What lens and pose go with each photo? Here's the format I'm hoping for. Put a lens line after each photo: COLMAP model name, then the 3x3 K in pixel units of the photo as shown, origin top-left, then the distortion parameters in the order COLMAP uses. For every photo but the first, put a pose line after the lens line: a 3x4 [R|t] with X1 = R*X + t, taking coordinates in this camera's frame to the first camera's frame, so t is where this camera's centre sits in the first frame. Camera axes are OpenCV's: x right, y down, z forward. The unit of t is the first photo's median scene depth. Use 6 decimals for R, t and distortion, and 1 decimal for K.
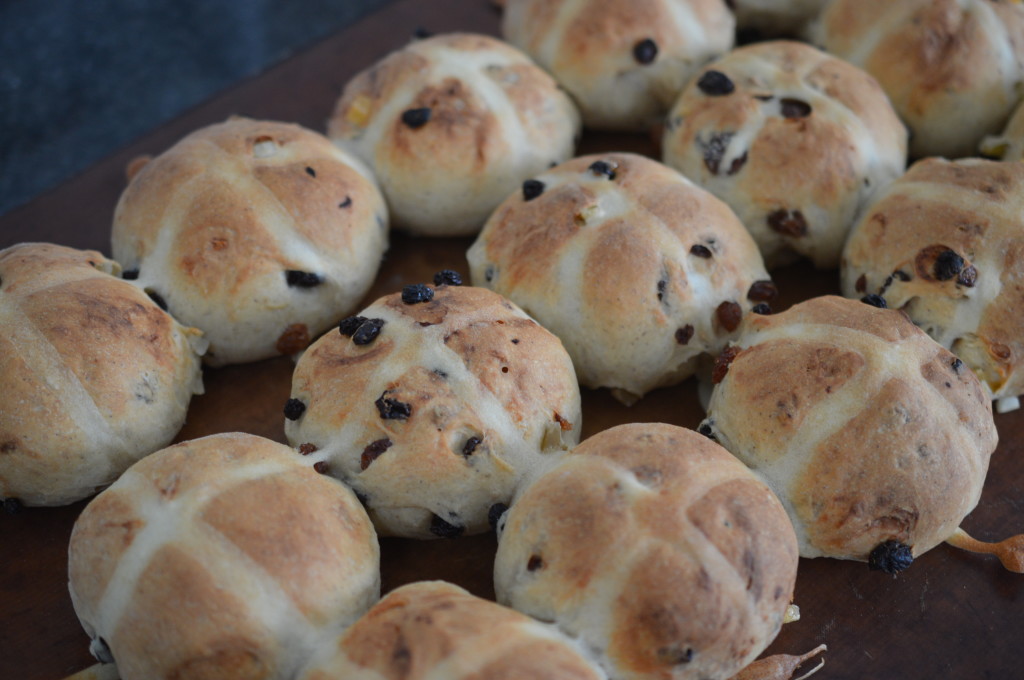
lens RADIAL K [[1760.6, 0, 515.9], [0, 1760.6, 338.8], [0, 0, 1]] dist [-0.004588, 0.000000]
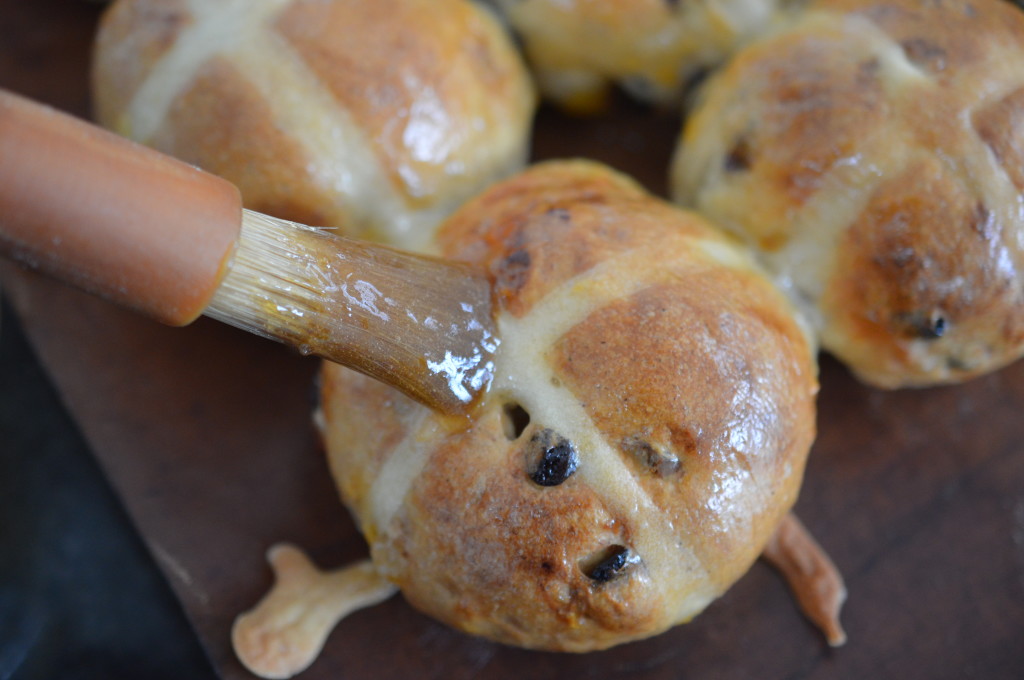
lens RADIAL K [[1760.6, 0, 510.9], [0, 1760.6, 335.2], [0, 0, 1]] dist [-0.004588, 0.000000]
pose [[0.979361, 0.158357, -0.125598, 0.022664], [-0.127174, 0.965782, 0.226033, 0.050033], [0.157094, -0.205395, 0.965989, 0.314976]]
